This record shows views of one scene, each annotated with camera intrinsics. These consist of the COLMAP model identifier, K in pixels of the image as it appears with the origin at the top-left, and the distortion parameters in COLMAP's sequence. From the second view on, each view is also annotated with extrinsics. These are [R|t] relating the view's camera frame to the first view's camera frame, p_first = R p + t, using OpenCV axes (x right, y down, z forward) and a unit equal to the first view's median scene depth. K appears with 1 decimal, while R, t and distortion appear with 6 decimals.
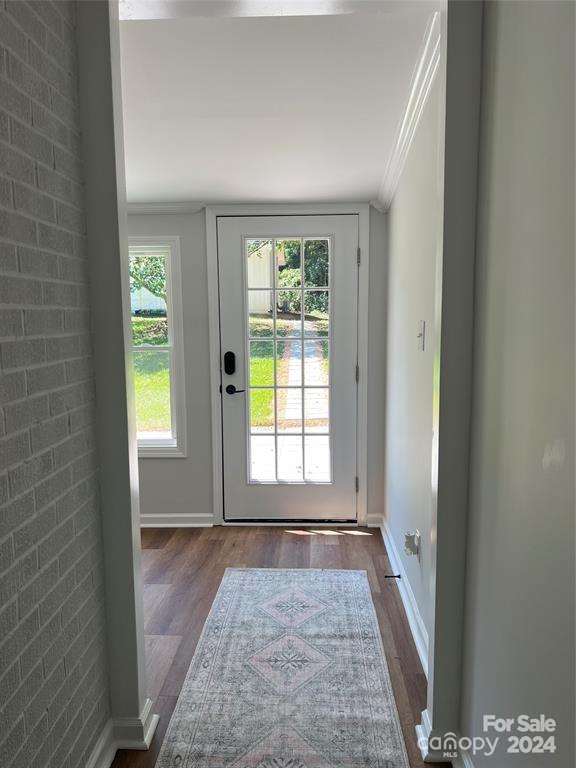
lens RADIAL K [[578.5, 0, 288.6], [0, 578.5, 385.3], [0, 0, 1]] dist [0.035067, -0.014240]
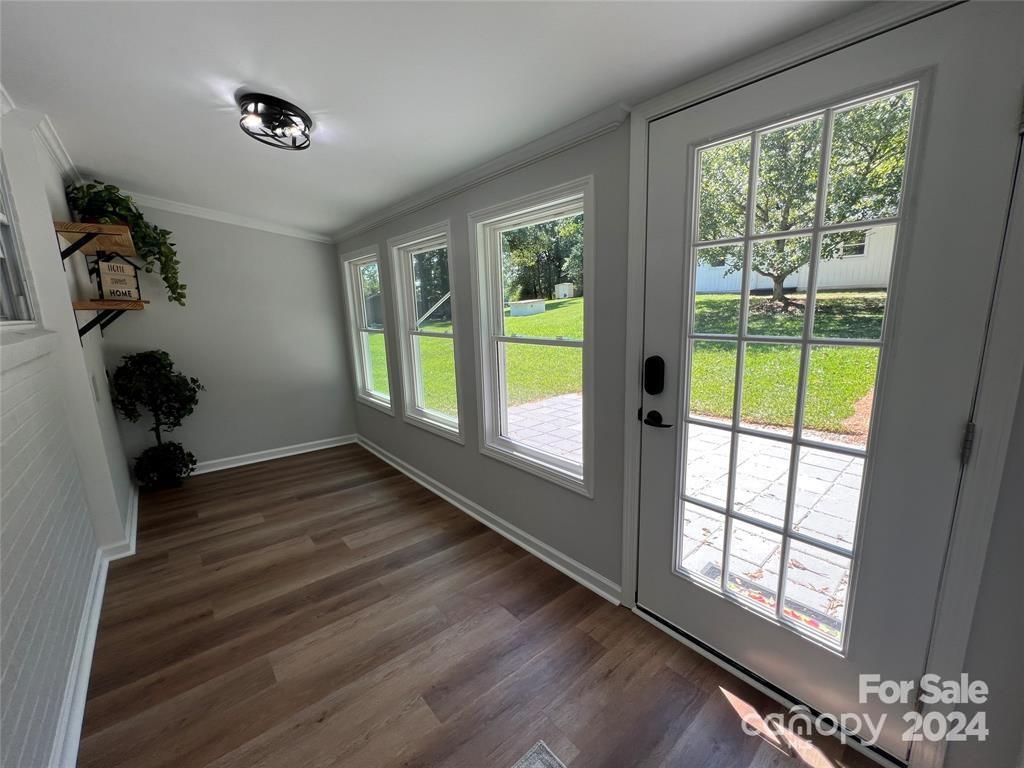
lens RADIAL K [[410.3, 0, 506.8], [0, 410.3, 378.7], [0, 0, 1]] dist [-0.004068, -0.000094]
pose [[0.678854, 0.121775, -0.724105, 0.102110], [-0.063249, 0.992184, 0.107563, -0.071315], [0.731544, -0.027221, 0.681250, 0.592345]]
